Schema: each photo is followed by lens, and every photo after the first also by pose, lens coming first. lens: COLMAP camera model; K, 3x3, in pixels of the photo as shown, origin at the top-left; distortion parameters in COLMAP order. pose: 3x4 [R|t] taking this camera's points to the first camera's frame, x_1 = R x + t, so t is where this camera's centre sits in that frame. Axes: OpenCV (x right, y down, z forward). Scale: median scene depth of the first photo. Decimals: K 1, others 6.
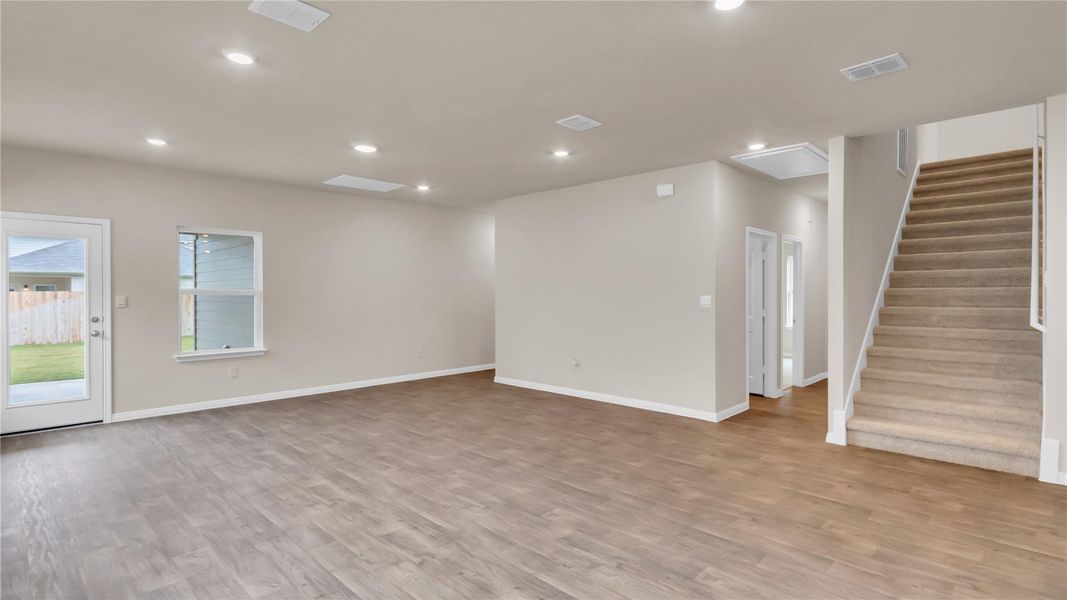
lens RADIAL K [[509.8, 0, 535.3], [0, 509.8, 294.0], [0, 0, 1]] dist [0.004584, 0.000039]
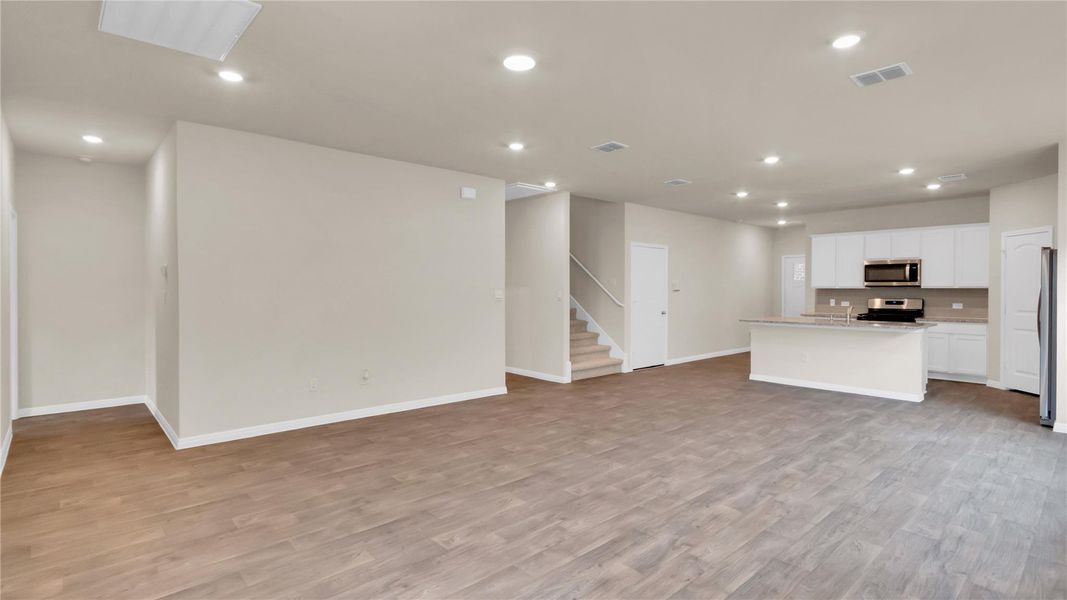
lens RADIAL K [[513.1, 0, 533.5], [0, 513.1, 300.0], [0, 0, 1]] dist [0.020337, 0.000143]
pose [[0.068057, -0.021696, 0.997446, -1.178503], [-0.003881, 0.999750, 0.022011, -0.004020], [-0.997674, -0.005369, 0.067955, 1.131965]]
